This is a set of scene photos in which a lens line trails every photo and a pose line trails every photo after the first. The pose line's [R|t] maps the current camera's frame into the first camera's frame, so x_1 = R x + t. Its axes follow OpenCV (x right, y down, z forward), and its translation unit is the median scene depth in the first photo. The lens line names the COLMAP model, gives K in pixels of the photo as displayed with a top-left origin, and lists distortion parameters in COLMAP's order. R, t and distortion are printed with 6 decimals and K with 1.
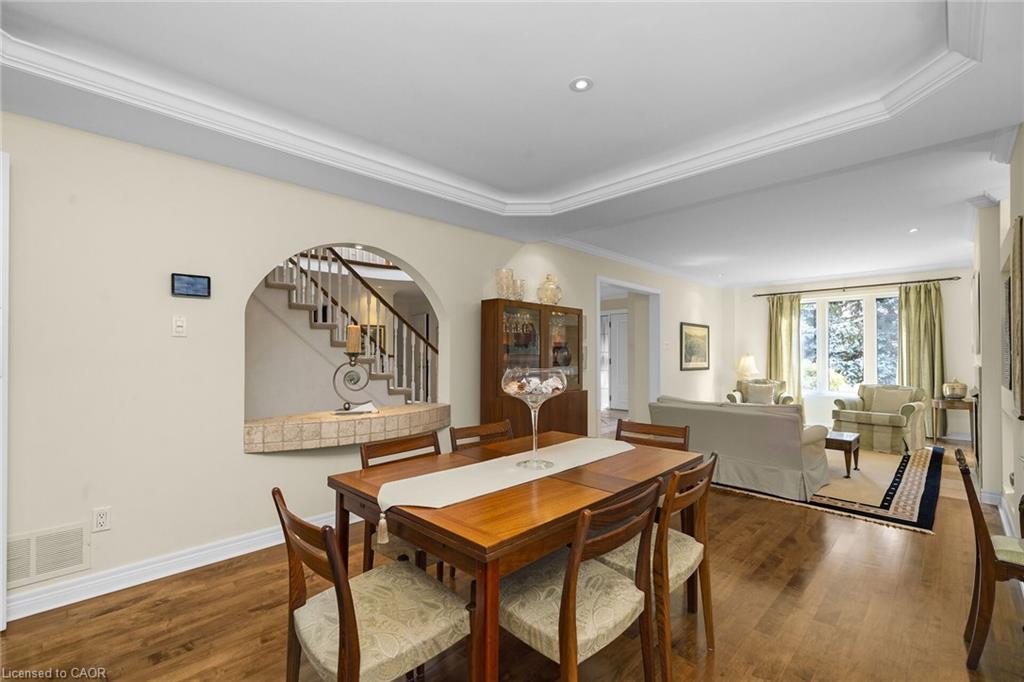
lens RADIAL K [[437.5, 0, 507.8], [0, 437.5, 354.1], [0, 0, 1]] dist [-0.000218, -0.000017]
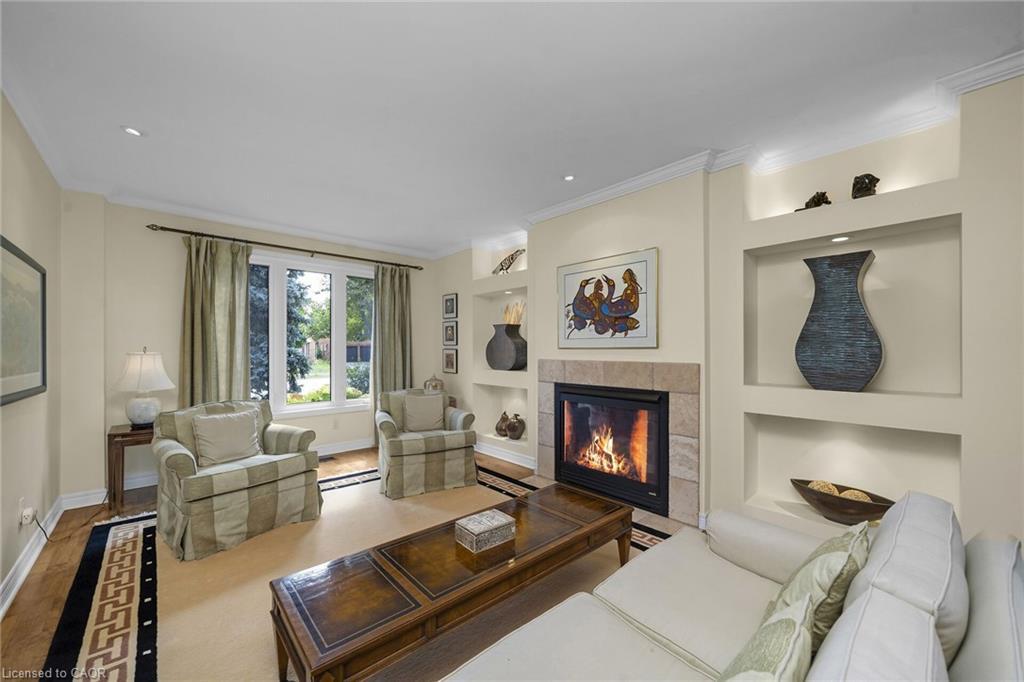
lens RADIAL K [[390.2, 0, 513.9], [0, 390.2, 349.9], [0, 0, 1]] dist [0.000230, 0.000016]
pose [[0.036377, -0.000556, 0.999338, 0.225473], [0.003740, 0.999993, 0.000420, 0.002963], [-0.999331, 0.003722, 0.036378, 0.870366]]
